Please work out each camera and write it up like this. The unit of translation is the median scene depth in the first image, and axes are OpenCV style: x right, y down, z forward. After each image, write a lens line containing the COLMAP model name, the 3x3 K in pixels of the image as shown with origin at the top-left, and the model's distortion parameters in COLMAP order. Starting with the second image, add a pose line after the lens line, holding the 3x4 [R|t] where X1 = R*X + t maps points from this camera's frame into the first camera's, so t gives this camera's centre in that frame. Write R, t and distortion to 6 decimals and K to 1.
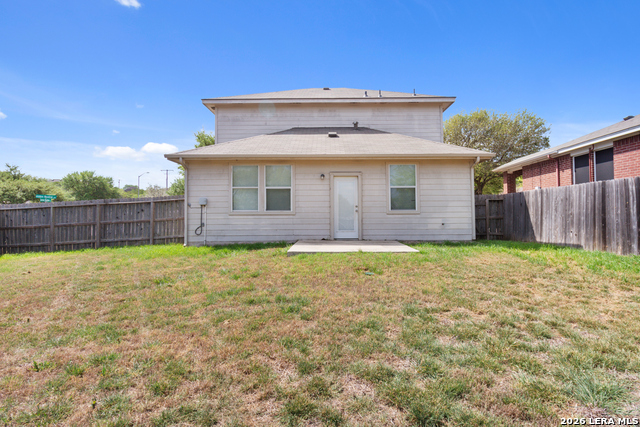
lens RADIAL K [[327.5, 0, 320.2], [0, 327.5, 213.8], [0, 0, 1]] dist [0.003712, 0.000235]
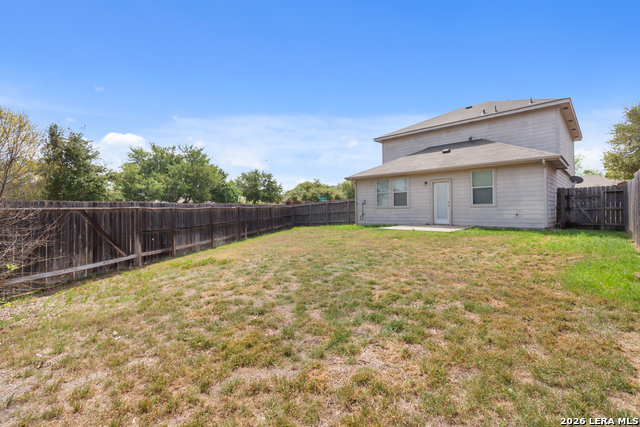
lens RADIAL K [[300.3, 0, 319.8], [0, 300.3, 211.9], [0, 0, 1]] dist [0.005239, -0.000862]
pose [[0.710300, 0.000961, -0.703898, 0.639036], [0.013803, 0.999788, 0.015294, -0.007497], [0.703764, -0.020579, 0.710136, -0.352466]]
